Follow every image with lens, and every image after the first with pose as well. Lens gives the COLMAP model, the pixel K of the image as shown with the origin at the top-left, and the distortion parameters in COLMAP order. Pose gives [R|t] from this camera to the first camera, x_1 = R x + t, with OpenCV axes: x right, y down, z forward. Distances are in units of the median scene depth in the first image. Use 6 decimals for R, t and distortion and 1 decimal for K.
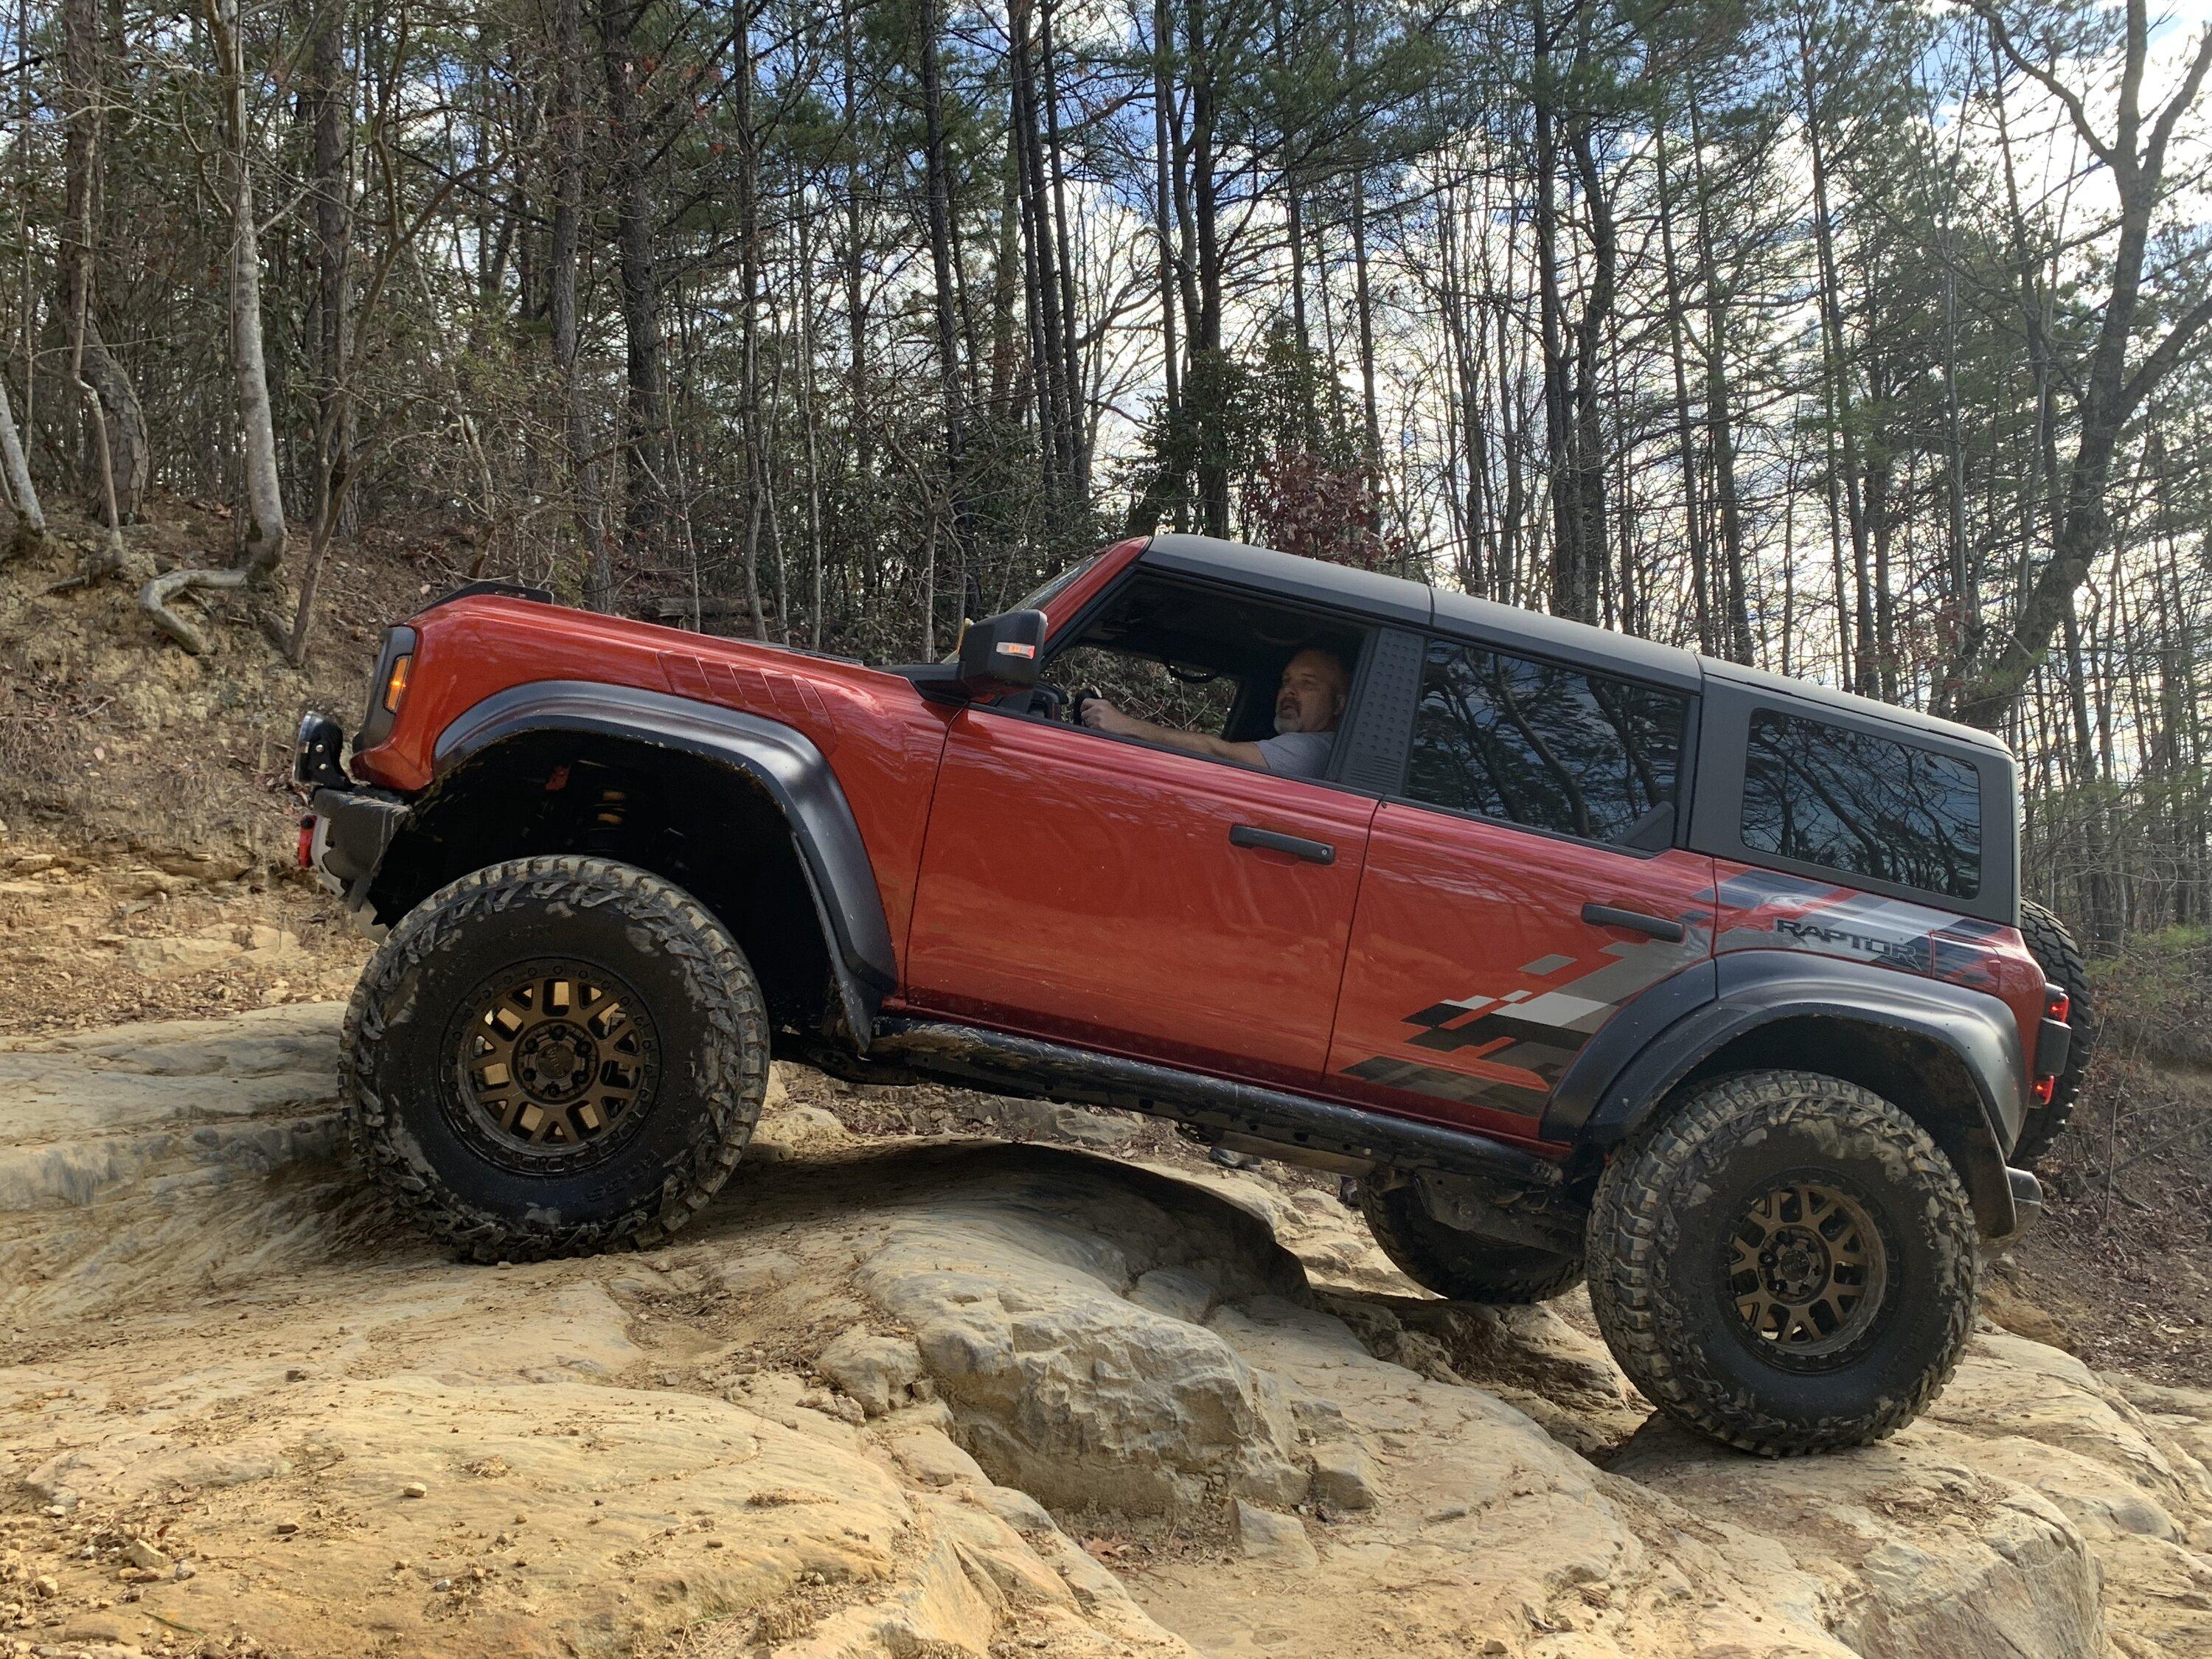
lens RADIAL K [[1827.7, 0, 1085.8], [0, 1827.7, 811.2], [0, 0, 1]] dist [0.024275, -0.036905]
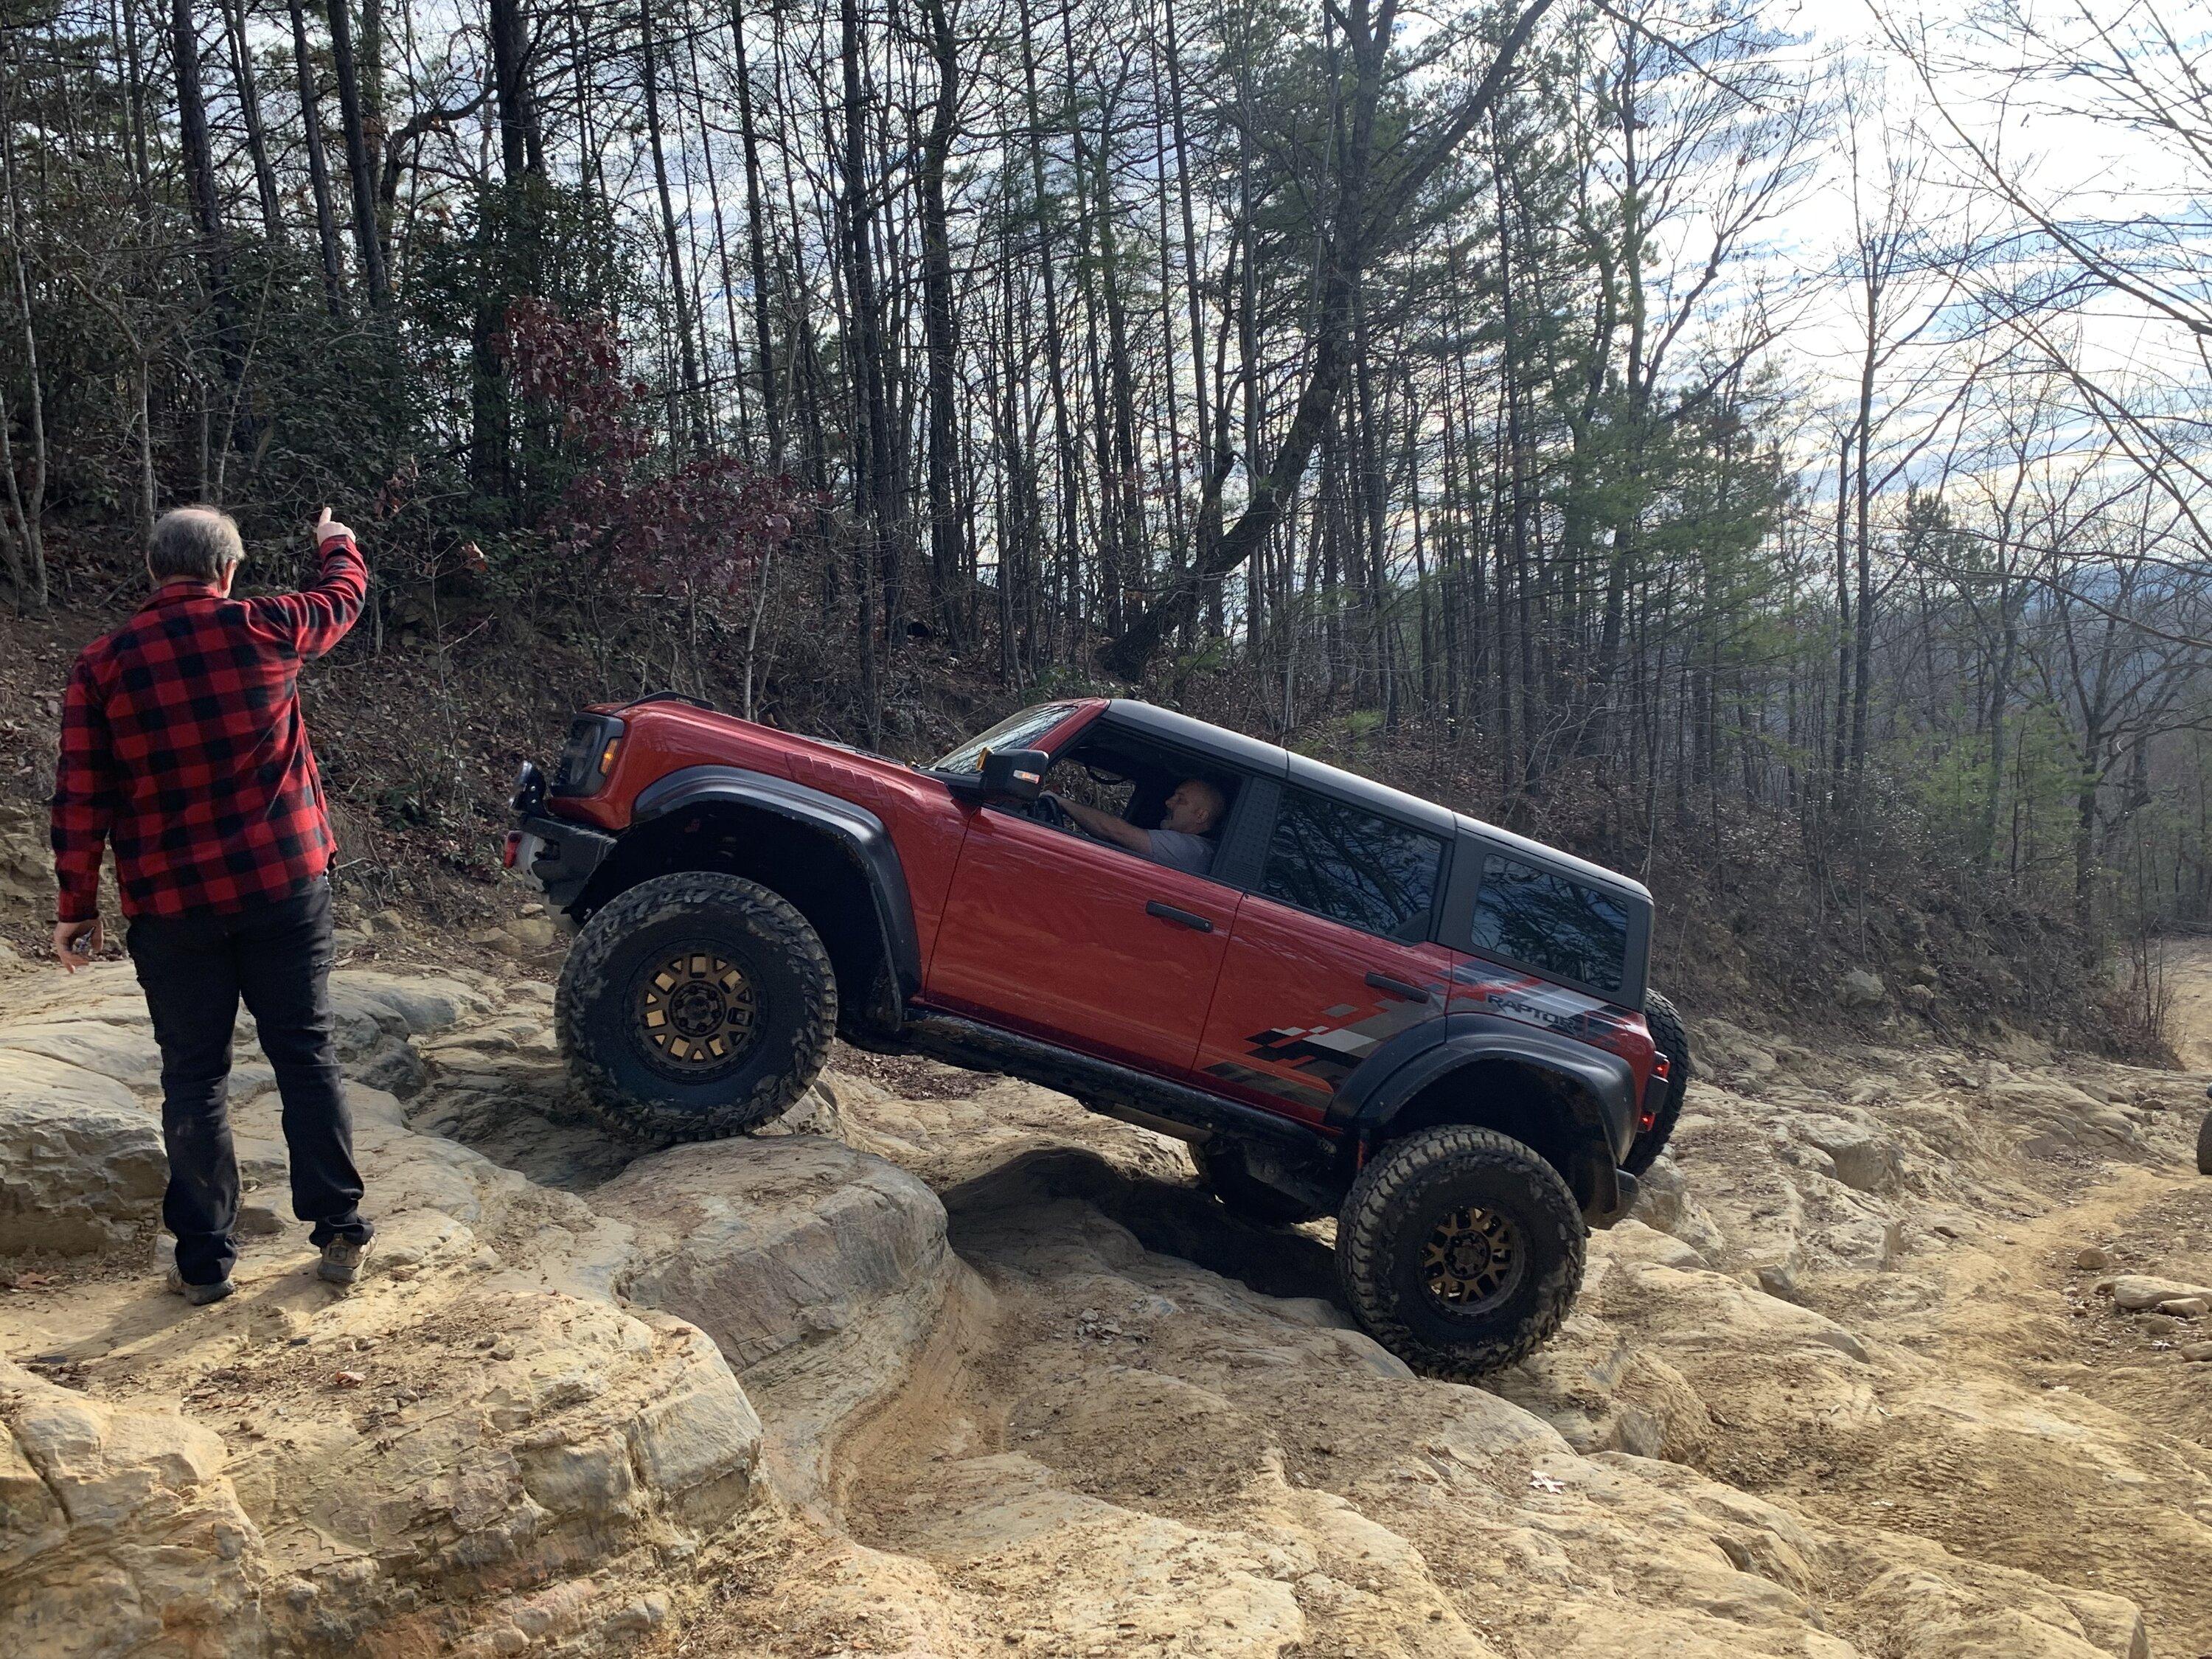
lens RADIAL K [[1840.8, 0, 1096.8], [0, 1840.8, 822.2], [0, 0, 1]] dist [-0.002175, 0.011028]
pose [[0.965253, -0.041931, 0.257931, 0.097428], [0.007701, 0.991178, 0.132315, -0.023529], [-0.261204, -0.125732, 0.957060, -0.103719]]
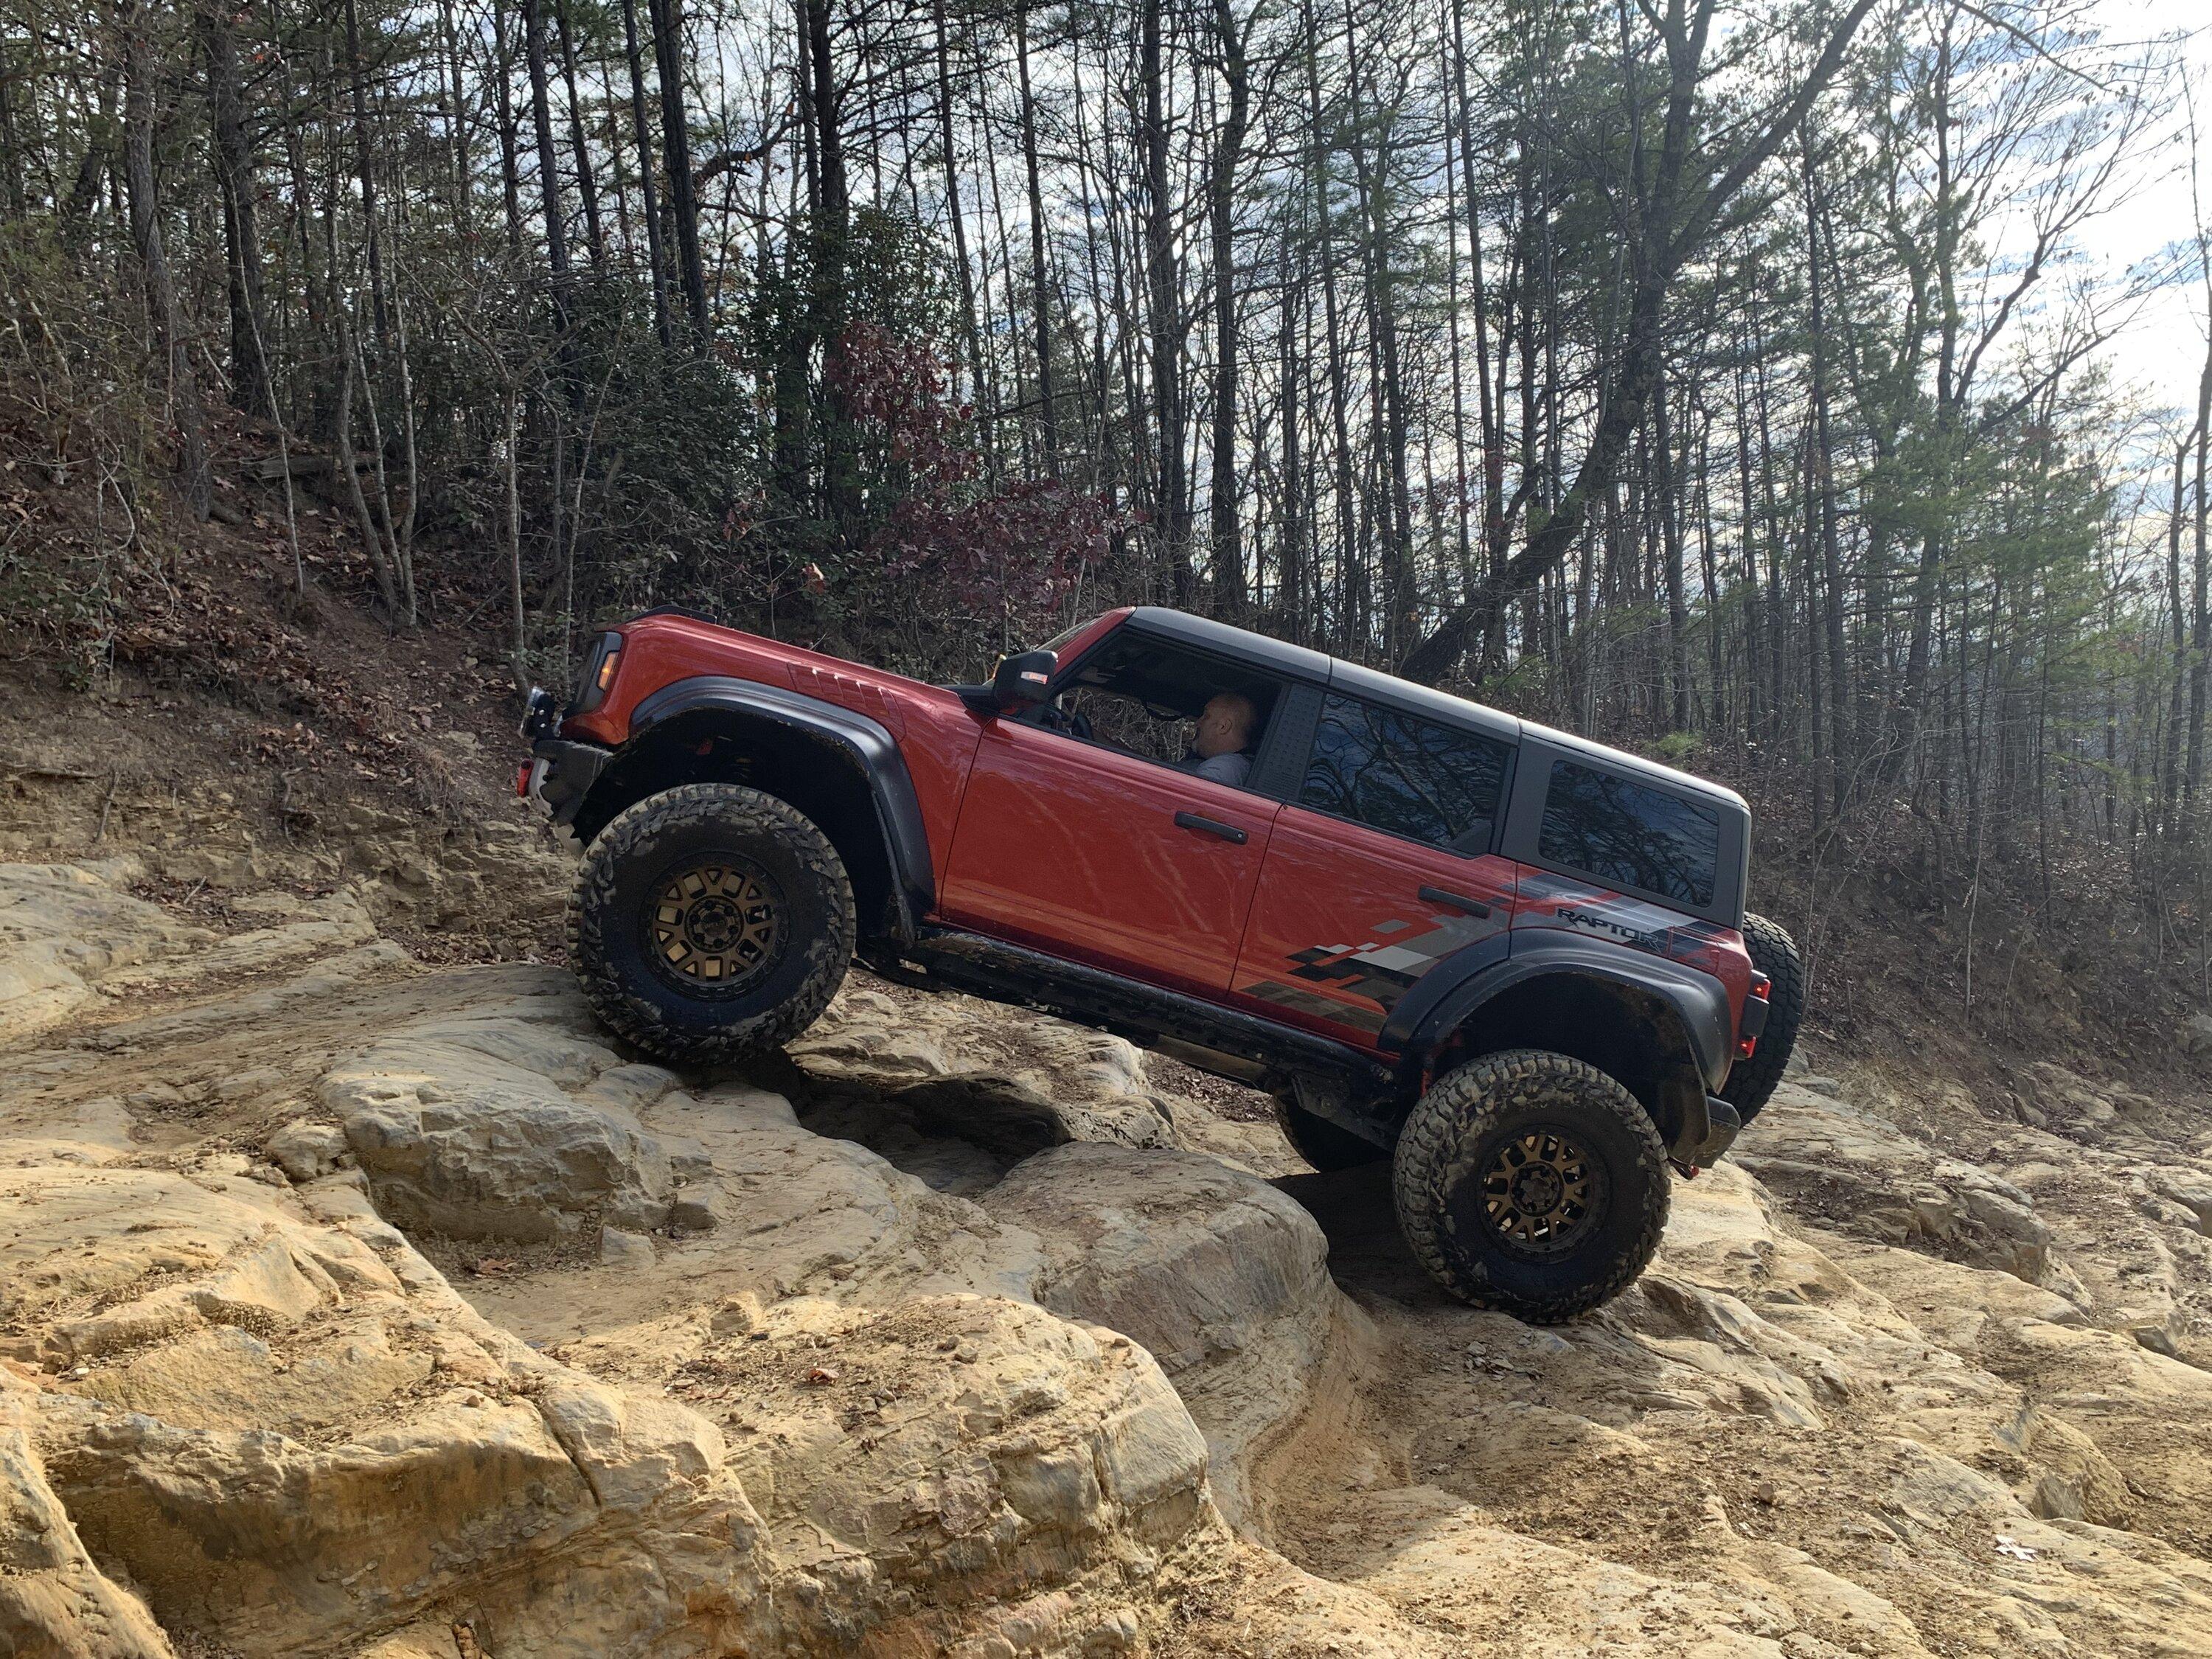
lens RADIAL K [[1839.4, 0, 1106.0], [0, 1839.4, 829.5], [0, 0, 1]] dist [0.012261, -0.013069]
pose [[0.989996, -0.030337, 0.137798, 0.064737], [0.013757, 0.992713, 0.119716, -0.019097], [-0.140426, -0.116623, 0.983199, -0.089148]]
